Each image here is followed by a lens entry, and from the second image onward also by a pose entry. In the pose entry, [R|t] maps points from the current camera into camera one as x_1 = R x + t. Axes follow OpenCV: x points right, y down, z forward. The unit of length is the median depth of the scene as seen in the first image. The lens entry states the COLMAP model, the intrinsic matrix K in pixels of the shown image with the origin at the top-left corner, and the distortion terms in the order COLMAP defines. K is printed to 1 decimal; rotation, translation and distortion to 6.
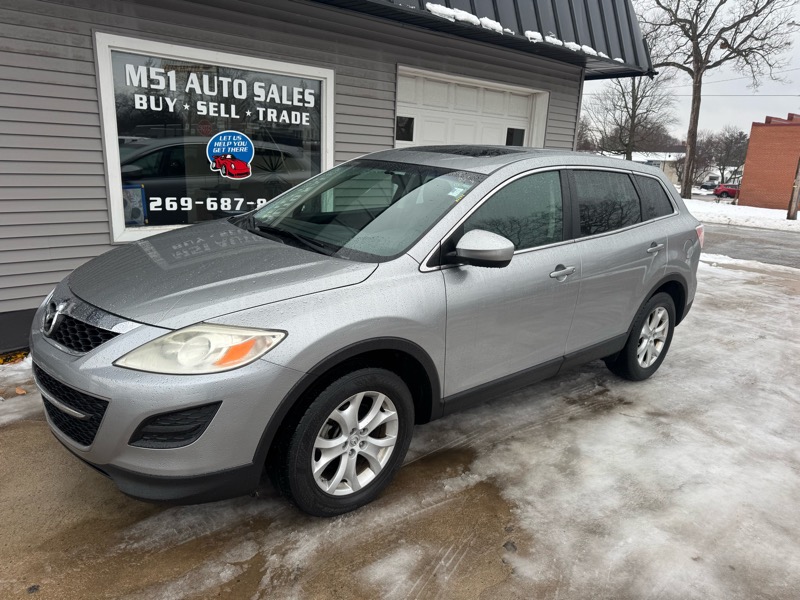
lens RADIAL K [[566.0, 0, 401.8], [0, 566.0, 301.5], [0, 0, 1]] dist [0.003663, -0.003091]
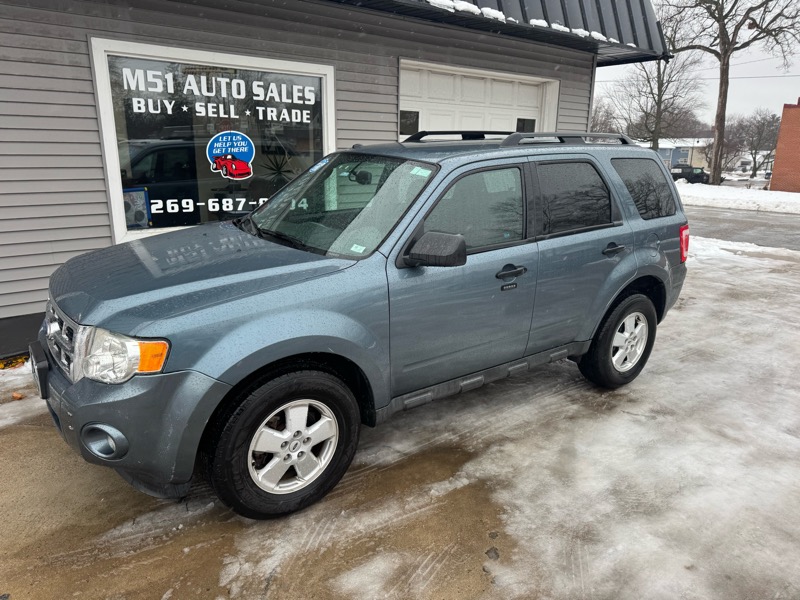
lens RADIAL K [[566.2, 0, 400.0], [0, 566.2, 300.0], [0, 0, 1]] dist [0.002563, -0.002572]
pose [[0.998674, -0.018946, -0.047866, 0.036730], [0.019233, 0.999800, 0.005530, -0.003189], [0.047751, -0.006443, 0.998838, 0.013653]]
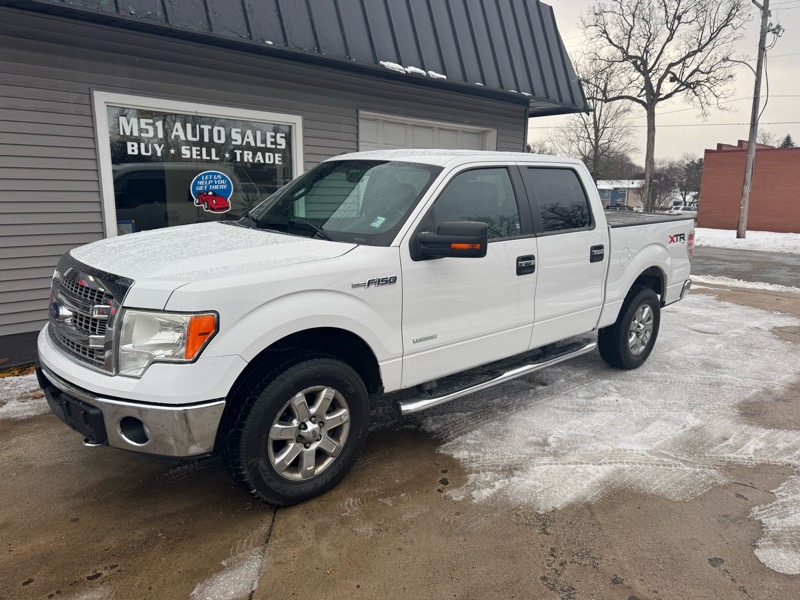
lens RADIAL K [[564.7, 0, 405.6], [0, 564.7, 302.3], [0, 0, 1]] dist [0.019718, -0.018828]
pose [[0.998322, -0.037997, 0.043691, 0.025844], [0.040411, 0.997626, -0.055763, 0.038911], [-0.041469, 0.057435, 0.997488, -0.129511]]
